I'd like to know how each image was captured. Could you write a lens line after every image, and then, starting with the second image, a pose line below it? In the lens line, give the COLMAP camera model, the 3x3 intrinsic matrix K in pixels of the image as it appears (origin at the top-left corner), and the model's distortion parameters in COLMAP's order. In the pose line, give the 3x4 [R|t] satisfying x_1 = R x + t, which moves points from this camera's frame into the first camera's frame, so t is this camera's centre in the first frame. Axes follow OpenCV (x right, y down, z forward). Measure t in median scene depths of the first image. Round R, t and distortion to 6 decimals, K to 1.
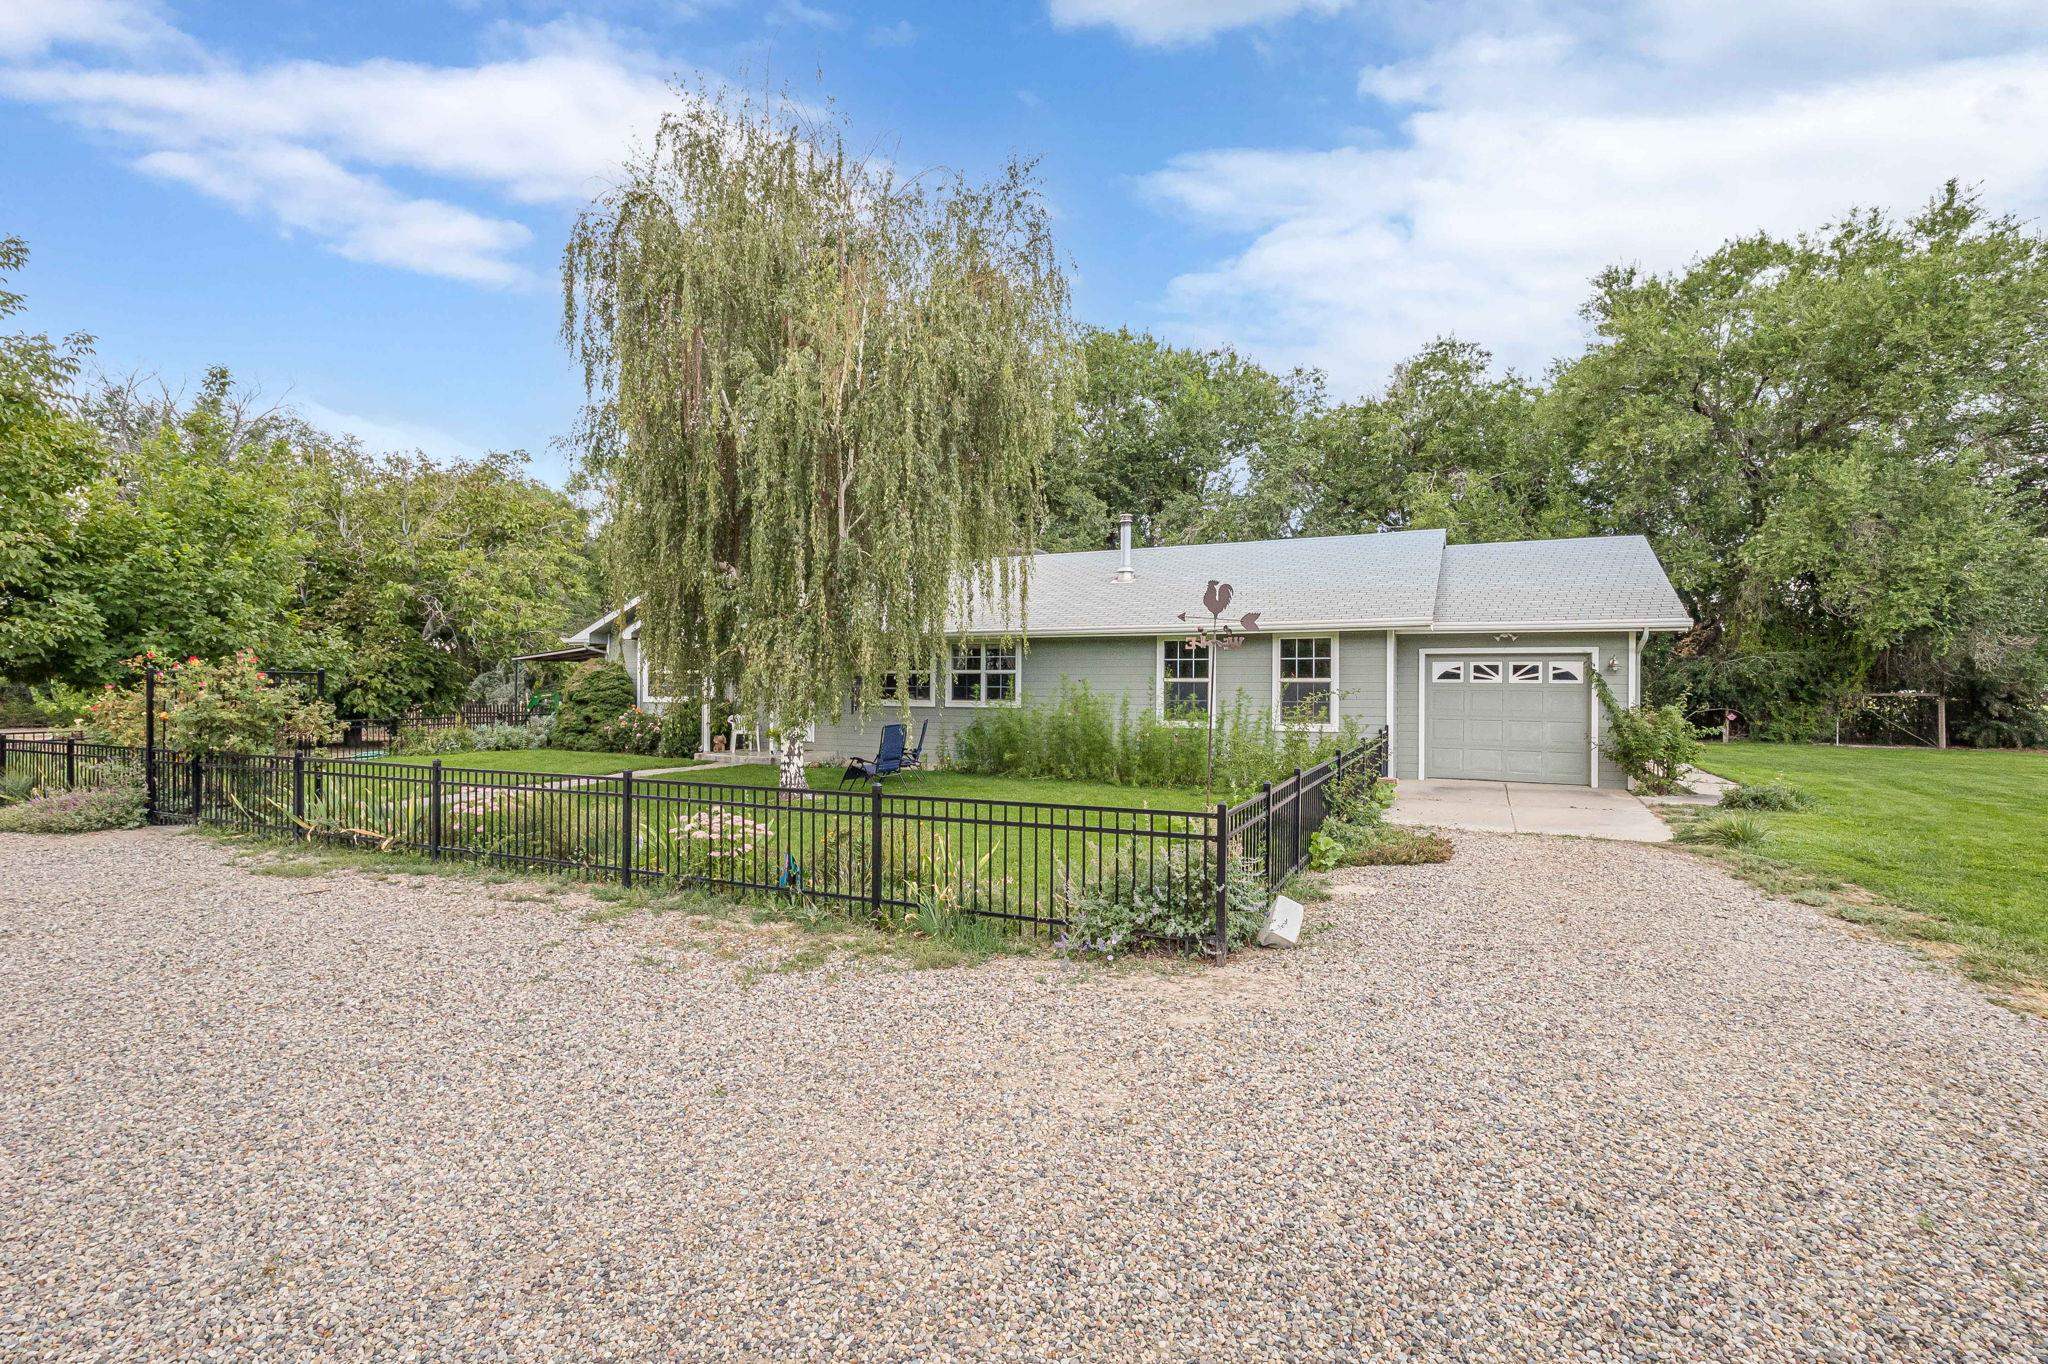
lens RADIAL K [[952.9, 0, 1020.4], [0, 952.9, 686.8], [0, 0, 1]] dist [0.001709, -0.001707]
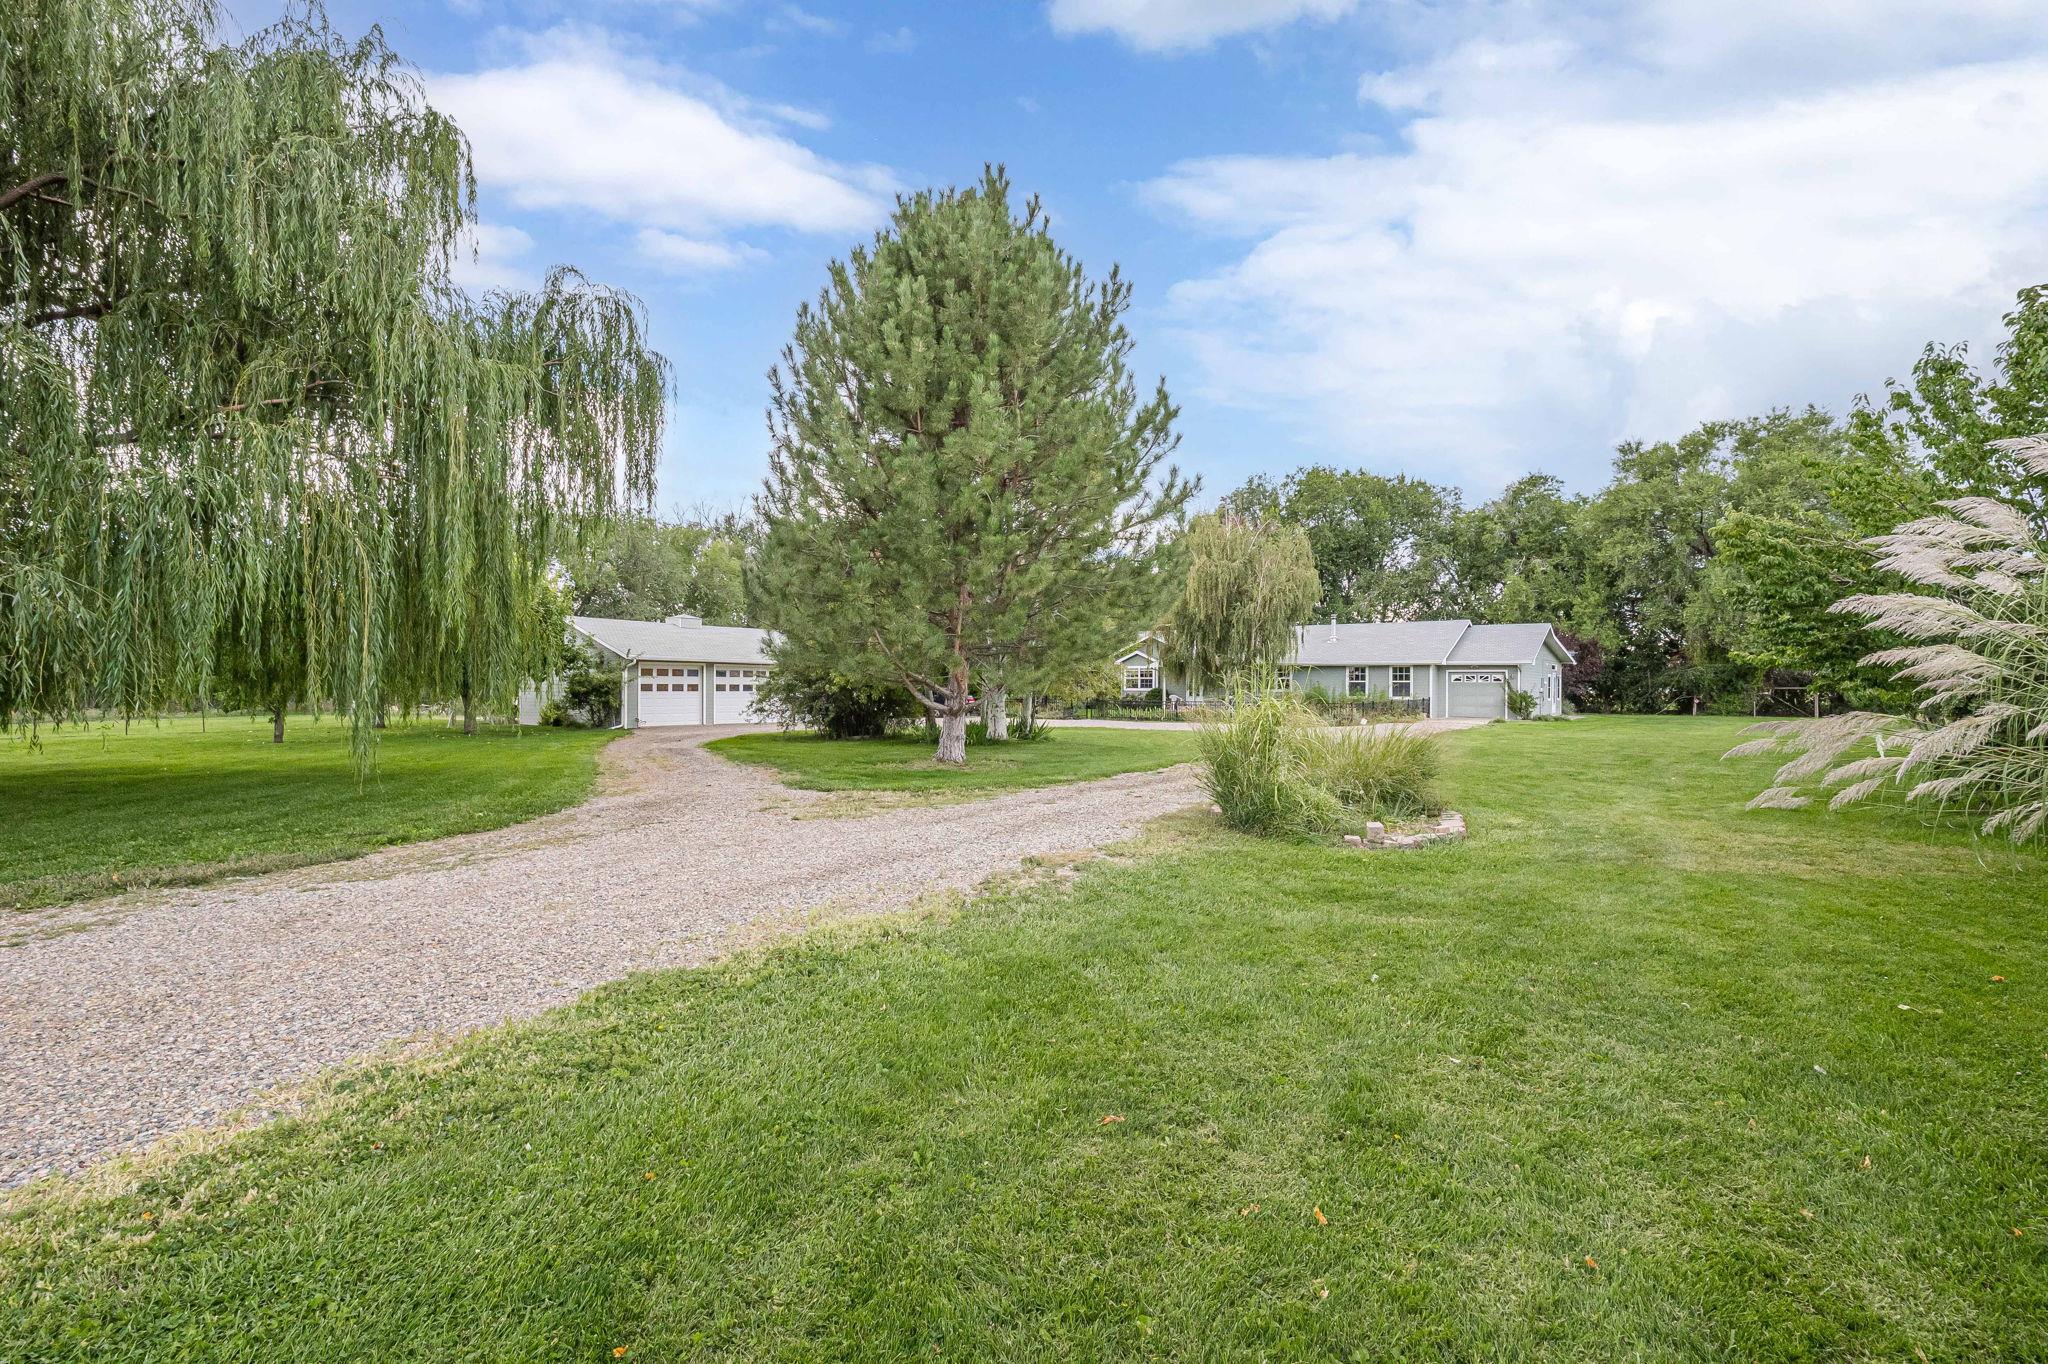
lens RADIAL K [[952.9, 0, 1023.6], [0, 952.9, 684.4], [0, 0, 1]] dist [0.001709, -0.001707]
pose [[0.980304, 0.001899, -0.197486, -0.110715], [-0.001330, 0.999995, 0.003012, -0.002400], [0.197491, -0.002690, 0.980301, -0.915486]]
